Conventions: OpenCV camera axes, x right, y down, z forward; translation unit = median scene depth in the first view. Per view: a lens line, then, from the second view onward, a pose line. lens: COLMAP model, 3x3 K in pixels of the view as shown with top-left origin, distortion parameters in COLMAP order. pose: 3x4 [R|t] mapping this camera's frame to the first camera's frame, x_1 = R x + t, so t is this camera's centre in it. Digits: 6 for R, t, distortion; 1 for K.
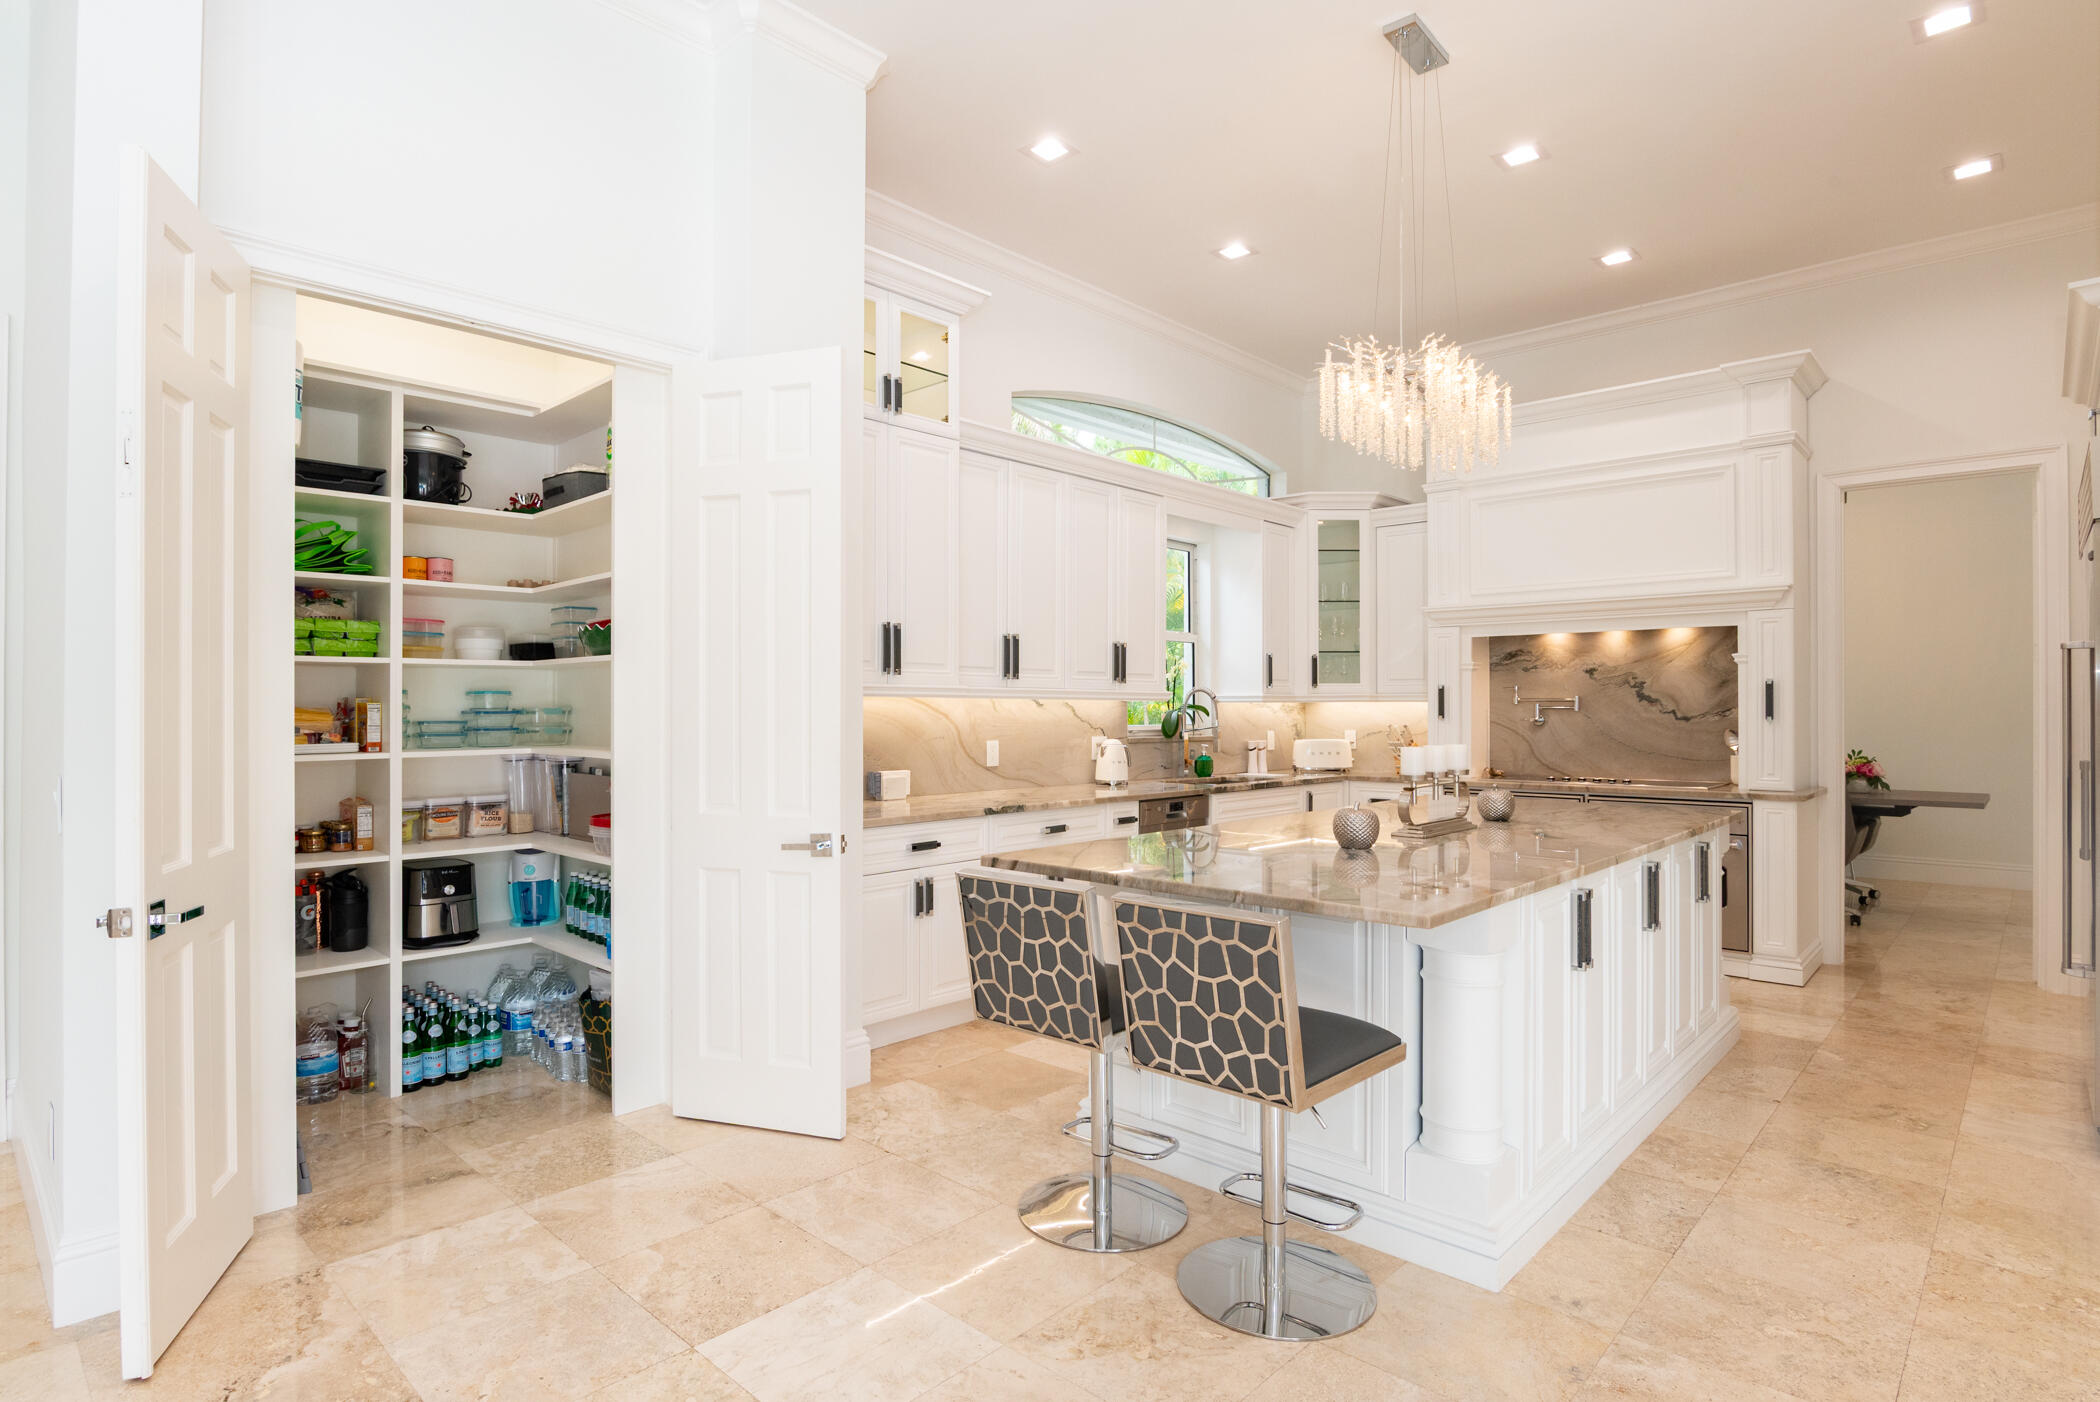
lens RADIAL K [[1062.8, 0, 1050.0], [0, 1062.8, 701.0], [0, 0, 1]] dist [0.001031, -0.000779]
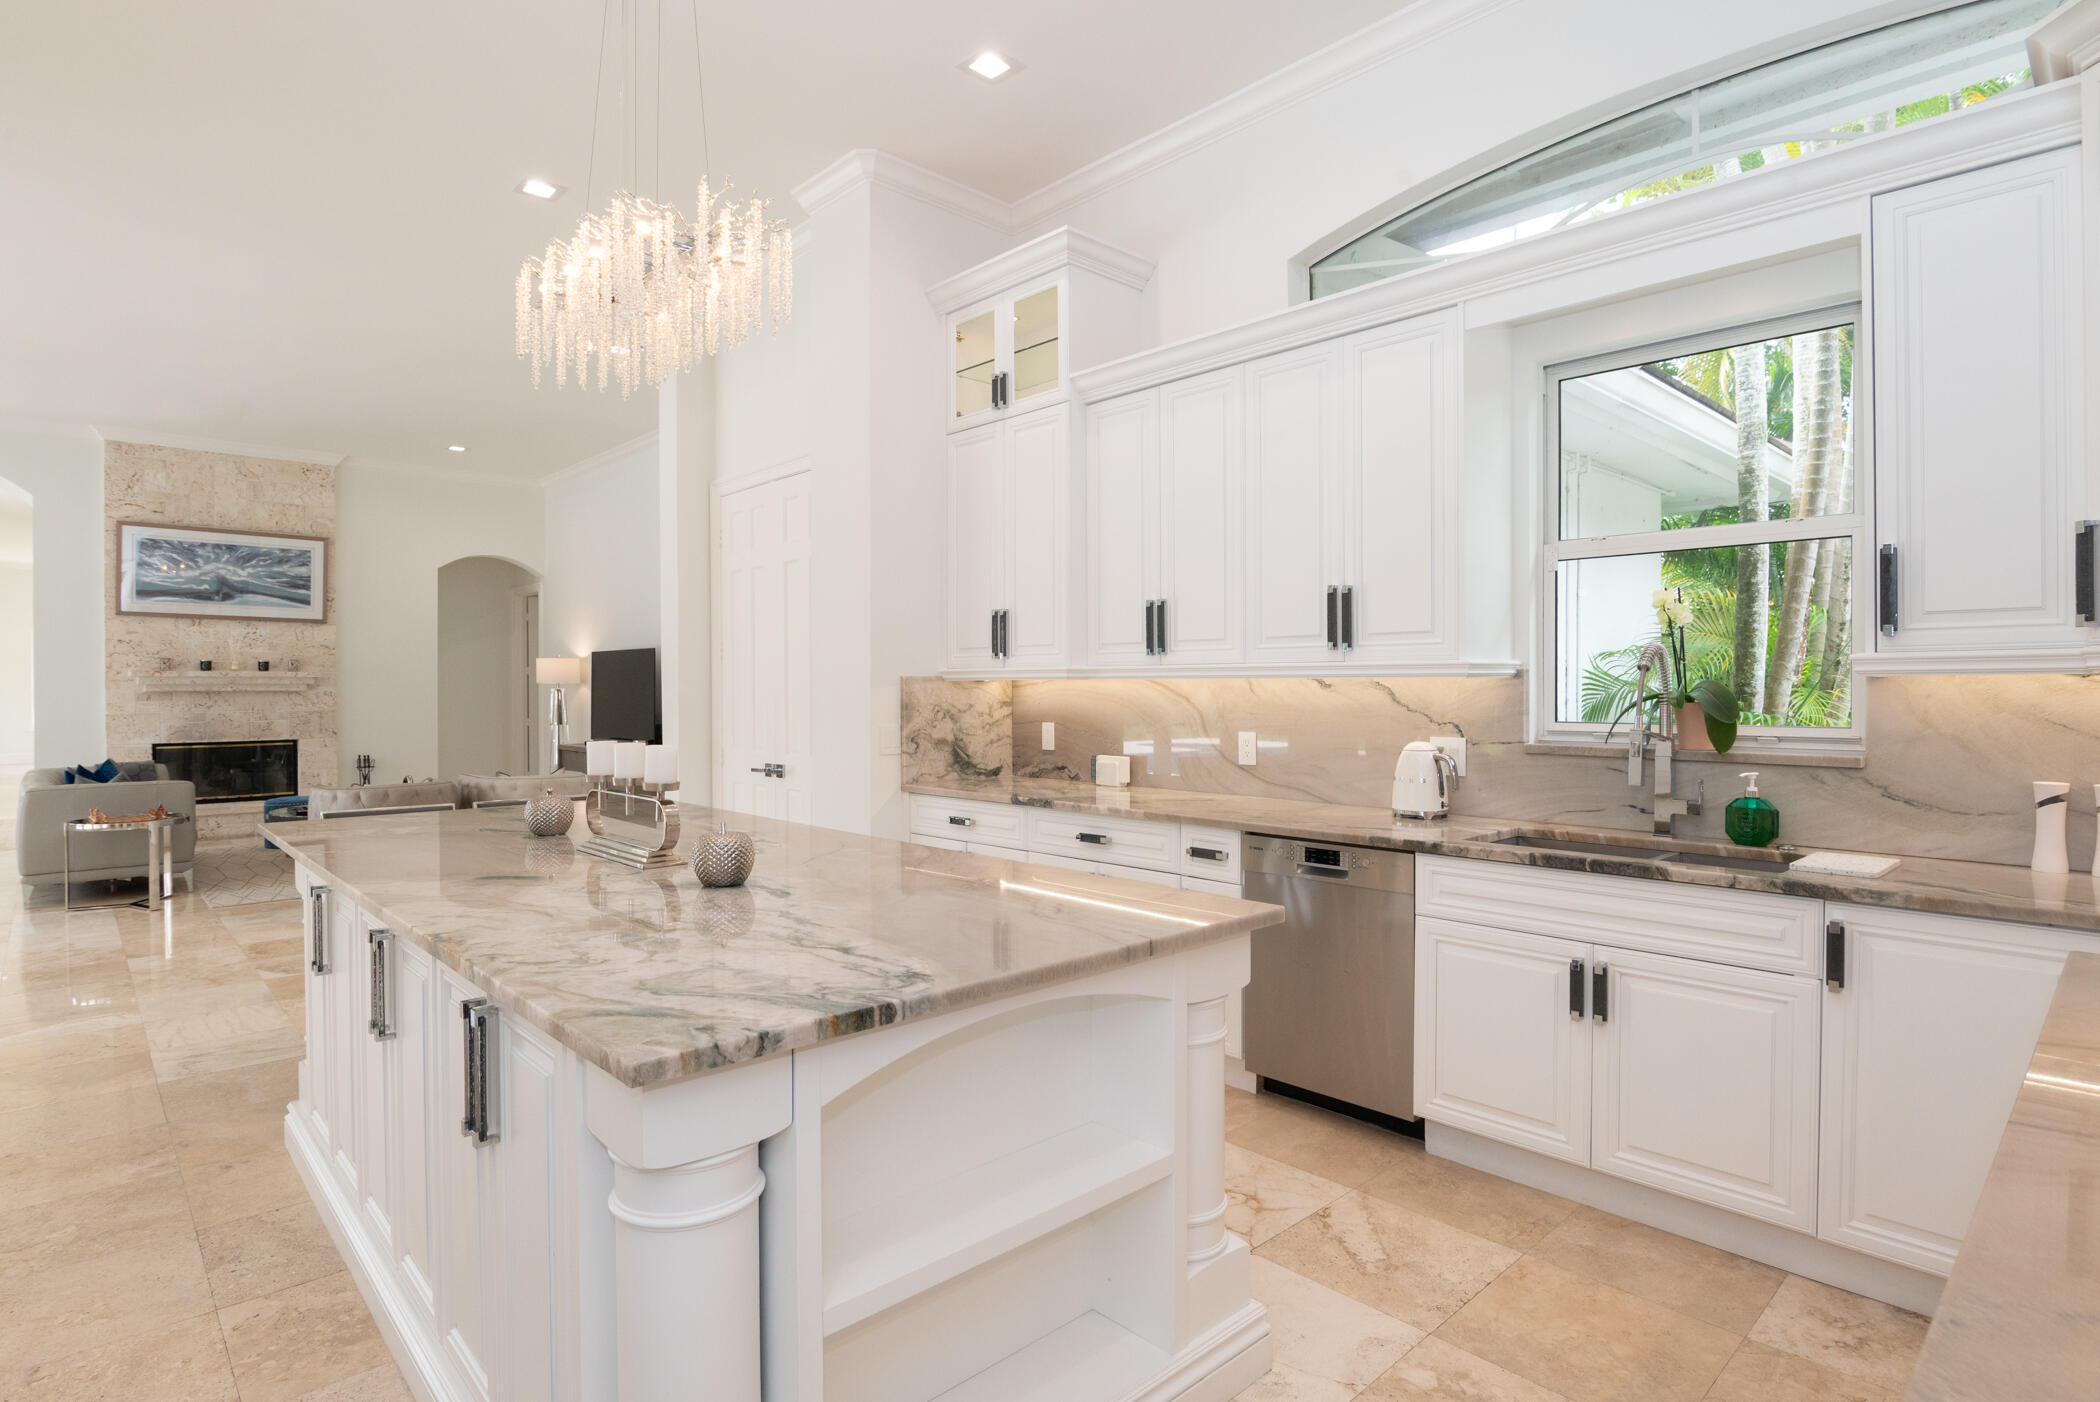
lens RADIAL K [[1080.6, 0, 1050.0], [0, 1080.6, 701.0], [0, 0, 1]] dist [-0.025644, 0.000153]
pose [[-0.060937, 0.005531, -0.998126, 0.771877], [0.005290, 0.999972, 0.005218, 0.010063], [0.998128, -0.004962, -0.060965, 0.942839]]
